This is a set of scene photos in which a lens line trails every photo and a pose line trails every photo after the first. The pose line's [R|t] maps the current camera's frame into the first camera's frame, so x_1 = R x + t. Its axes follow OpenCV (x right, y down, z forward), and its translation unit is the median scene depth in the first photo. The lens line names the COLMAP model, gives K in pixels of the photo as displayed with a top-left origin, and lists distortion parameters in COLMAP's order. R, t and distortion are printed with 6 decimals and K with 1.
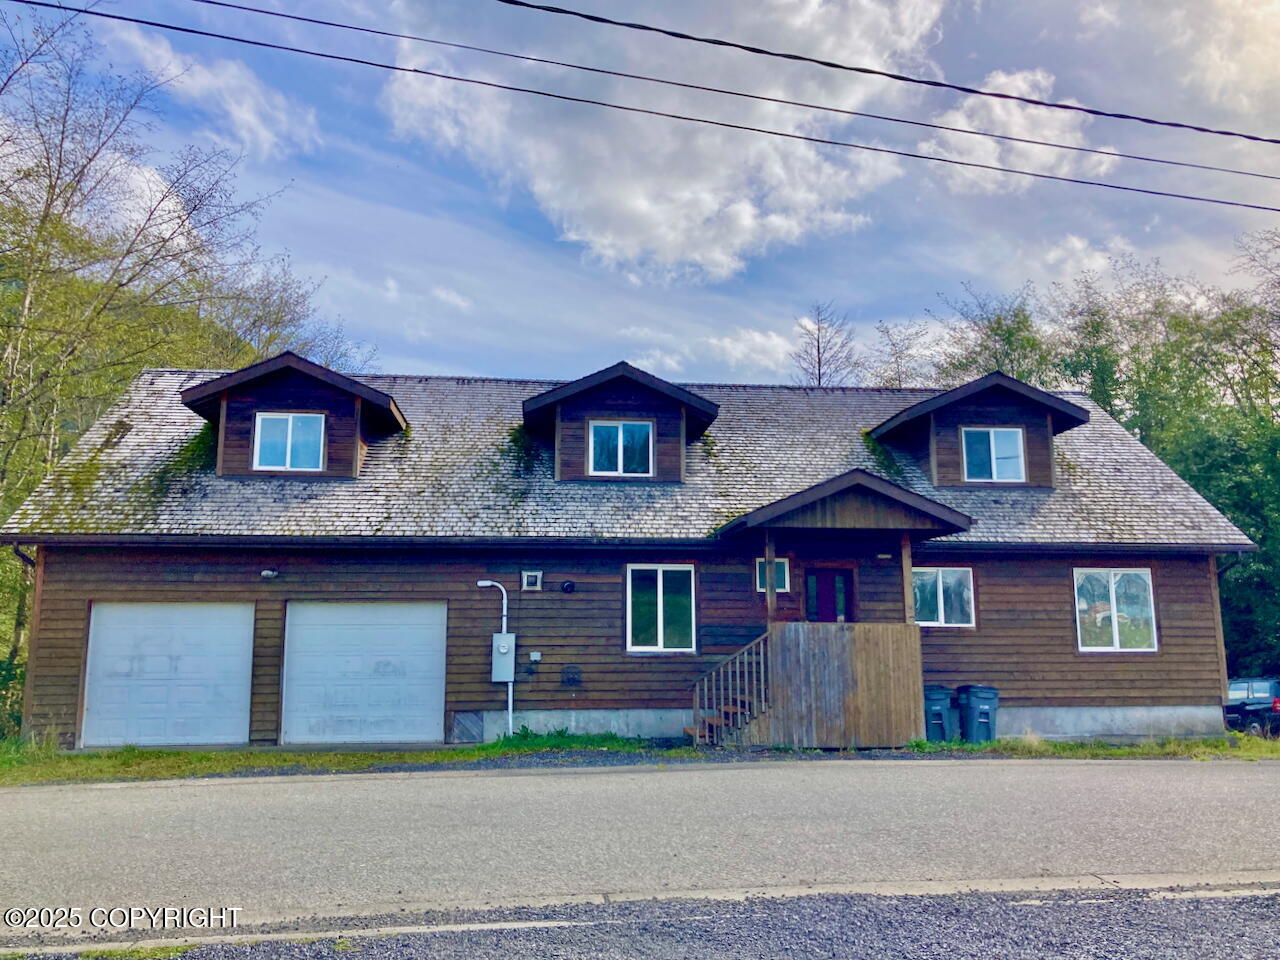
lens RADIAL K [[1038.1, 0, 640.0], [0, 1038.1, 480.0], [0, 0, 1]] dist [0.009488, 0.000062]
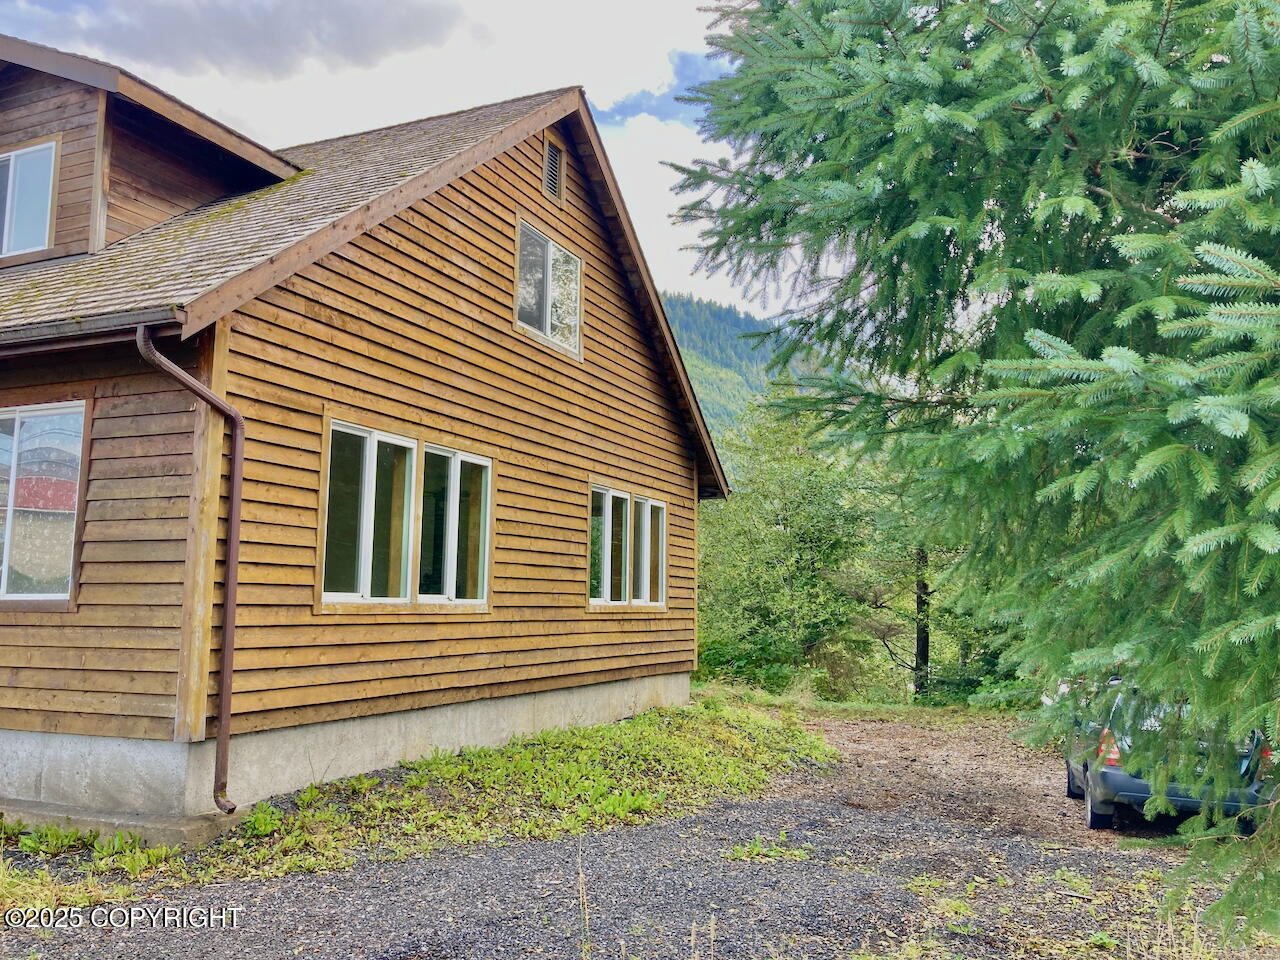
lens RADIAL K [[1038.1, 0, 640.0], [0, 1038.1, 480.0], [0, 0, 1]] dist [0.009488, 0.000062]
pose [[0.878162, -0.045826, -0.476163, 0.894142], [0.063387, 0.997771, 0.020877, 0.124726], [0.474144, -0.048516, 0.879109, 0.756681]]
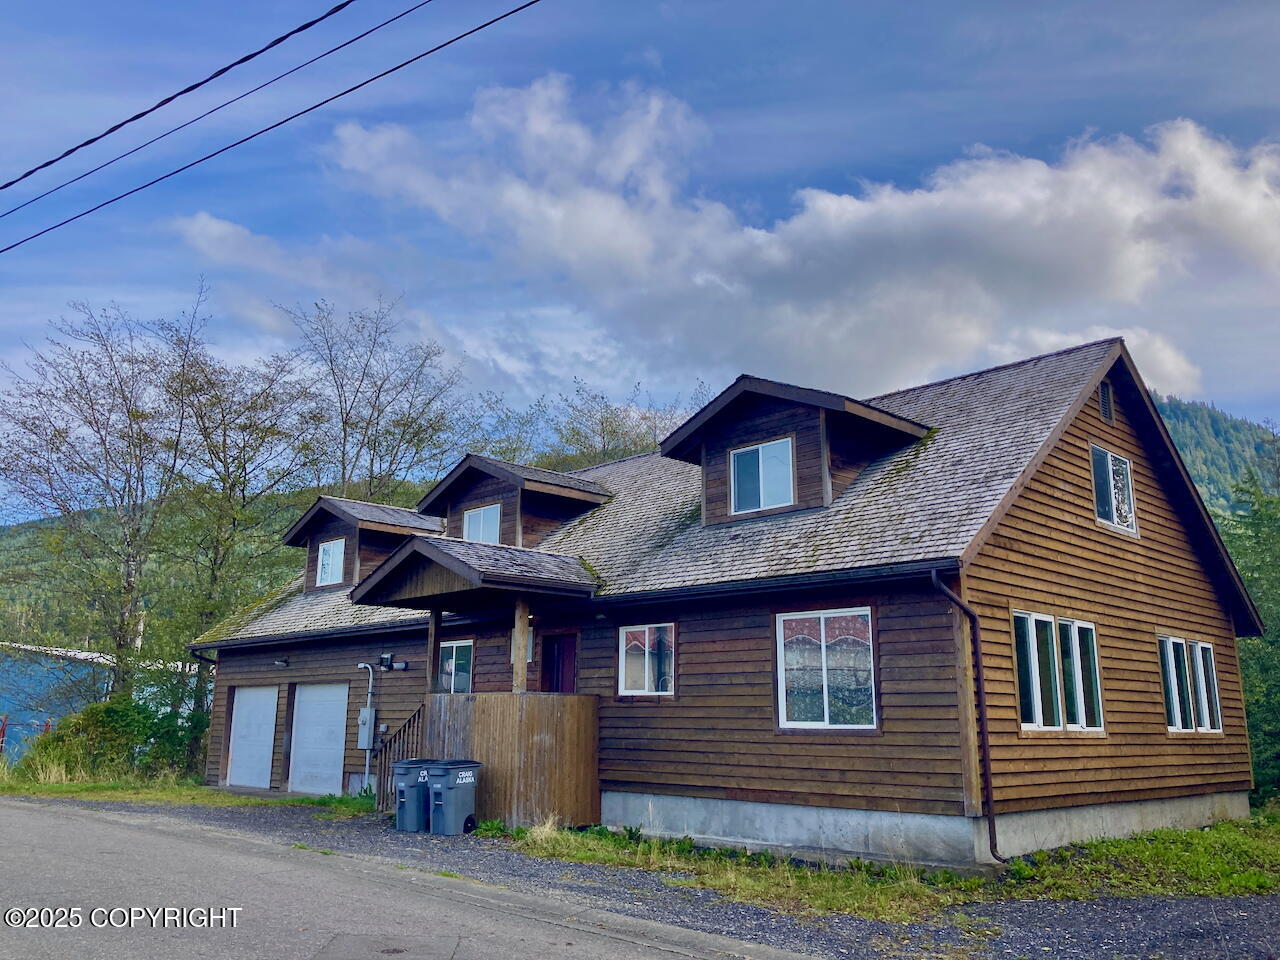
lens RADIAL K [[1038.1, 0, 640.0], [0, 1038.1, 480.0], [0, 0, 1]] dist [0.009488, 0.000062]
pose [[0.630633, -0.171546, -0.756885, 0.948238], [0.113008, 0.985168, -0.129128, 0.075419], [0.767810, -0.004102, 0.640665, 0.451016]]
